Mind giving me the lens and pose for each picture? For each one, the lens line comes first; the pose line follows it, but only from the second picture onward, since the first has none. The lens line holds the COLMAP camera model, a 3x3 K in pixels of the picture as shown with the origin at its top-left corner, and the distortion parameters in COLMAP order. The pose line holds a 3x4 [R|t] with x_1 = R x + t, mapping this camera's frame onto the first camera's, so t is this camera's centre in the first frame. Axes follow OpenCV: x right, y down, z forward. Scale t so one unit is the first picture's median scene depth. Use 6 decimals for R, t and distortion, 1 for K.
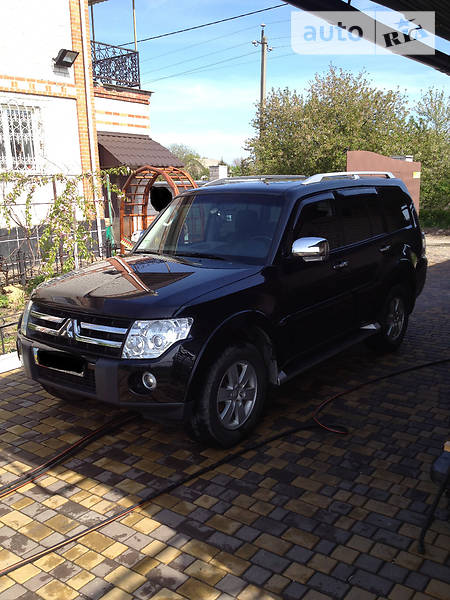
lens RADIAL K [[590.0, 0, 227.4], [0, 590.0, 301.1], [0, 0, 1]] dist [-0.008500, 0.000000]
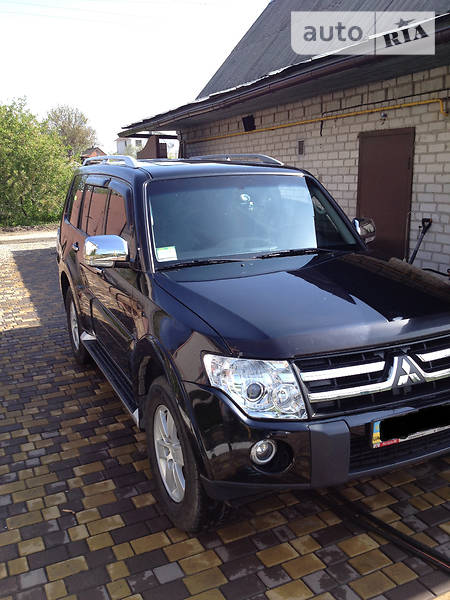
lens RADIAL K [[590.0, 0, 228.7], [0, 590.0, 305.0], [0, 0, 1]] dist [-0.008500, 0.000000]
pose [[0.455556, -0.183045, 0.871185, -0.938083], [0.178391, 0.977552, 0.112110, -0.137689], [-0.872150, 0.104339, 0.477983, 0.868287]]
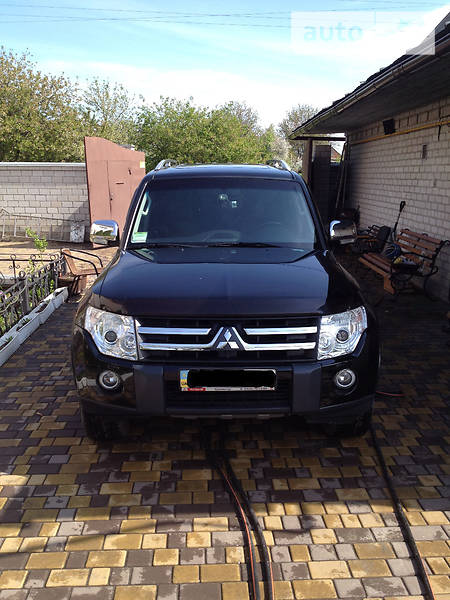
lens RADIAL K [[590.0, 0, 221.5], [0, 590.0, 294.9], [0, 0, 1]] dist [-0.008500, 0.000000]
pose [[0.773833, -0.105723, 0.624504, -0.800333], [0.100935, 0.993955, 0.043198, -0.052023], [-0.625296, 0.029606, 0.779826, 0.369458]]
